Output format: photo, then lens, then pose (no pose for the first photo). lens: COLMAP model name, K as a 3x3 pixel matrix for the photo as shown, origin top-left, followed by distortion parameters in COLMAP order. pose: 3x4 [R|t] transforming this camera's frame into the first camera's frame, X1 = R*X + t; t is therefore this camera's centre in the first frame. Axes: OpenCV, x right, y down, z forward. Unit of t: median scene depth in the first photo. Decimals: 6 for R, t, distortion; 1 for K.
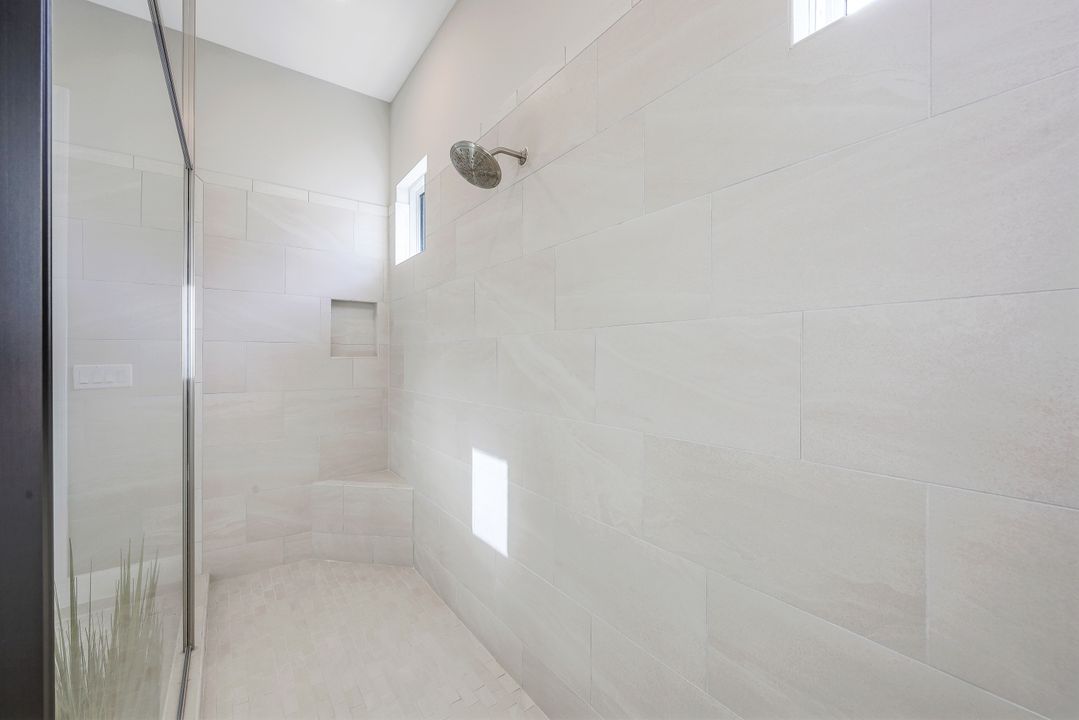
lens RADIAL K [[436.4, 0, 538.8], [0, 436.4, 361.2], [0, 0, 1]] dist [0.001766, 0.000420]
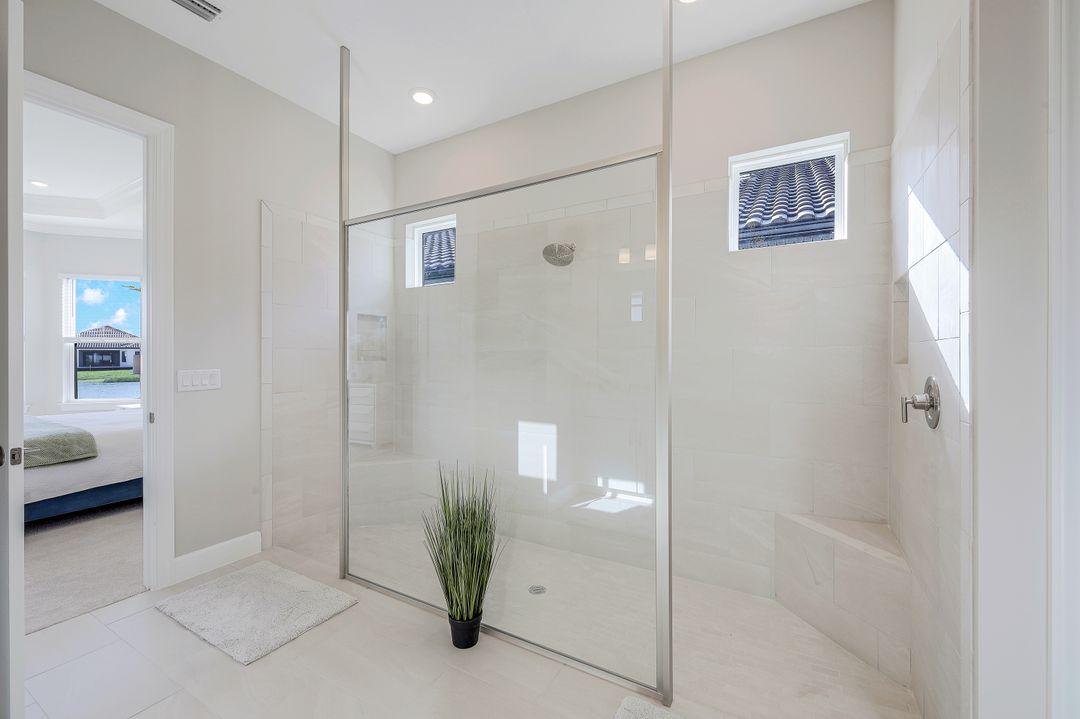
lens RADIAL K [[436.8, 0, 540.6], [0, 436.8, 359.9], [0, 0, 1]] dist [0.001766, 0.000420]
pose [[0.908905, -0.001236, 0.417002, -0.656626], [-0.000320, 0.999993, 0.003660, -0.021259], [-0.417004, -0.003460, 0.908898, -0.403561]]
